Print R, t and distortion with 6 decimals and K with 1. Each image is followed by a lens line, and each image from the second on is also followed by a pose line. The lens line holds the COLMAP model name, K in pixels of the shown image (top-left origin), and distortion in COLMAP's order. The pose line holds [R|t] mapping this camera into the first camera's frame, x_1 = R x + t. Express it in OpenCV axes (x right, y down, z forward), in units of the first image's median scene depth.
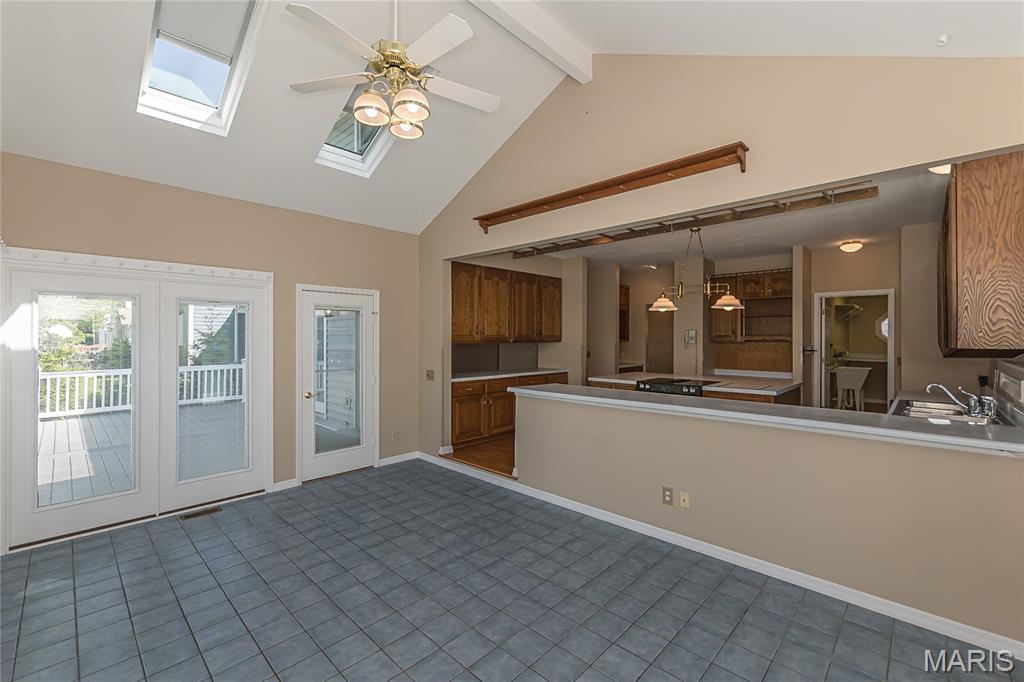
lens RADIAL K [[411.8, 0, 522.2], [0, 411.8, 337.2], [0, 0, 1]] dist [0.000791, 0.000993]
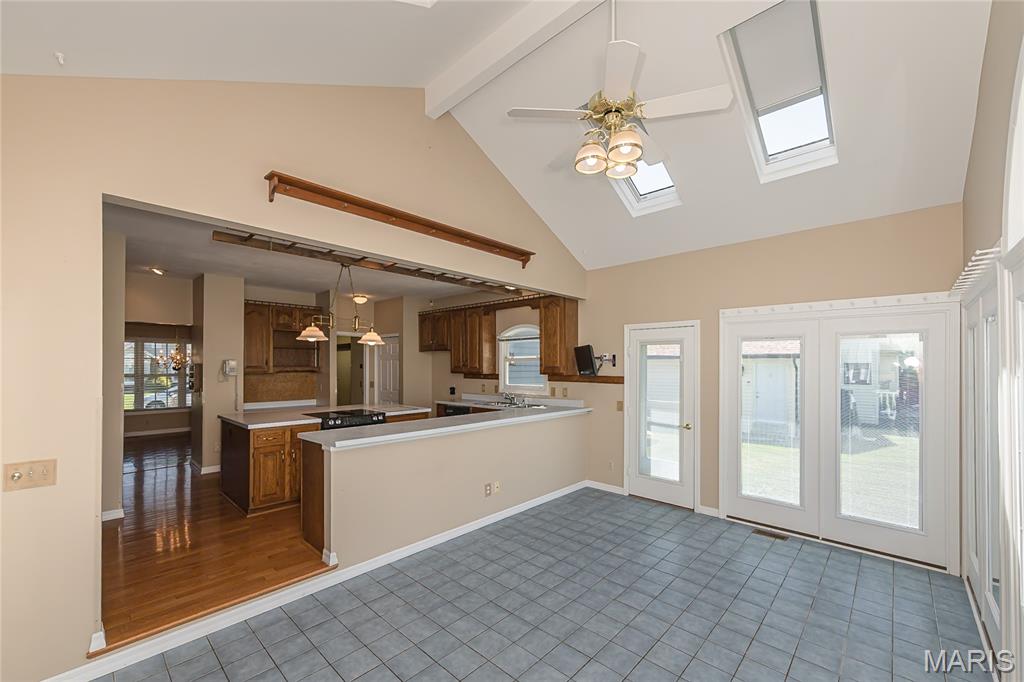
lens RADIAL K [[427.1, 0, 503.5], [0, 427.1, 363.8], [0, 0, 1]] dist [-0.001538, 0.000658]
pose [[0.017283, 0.004067, 0.999842, -0.558510], [-0.001241, 0.999991, -0.004046, -0.007999], [-0.999850, -0.001171, 0.017288, 0.506850]]
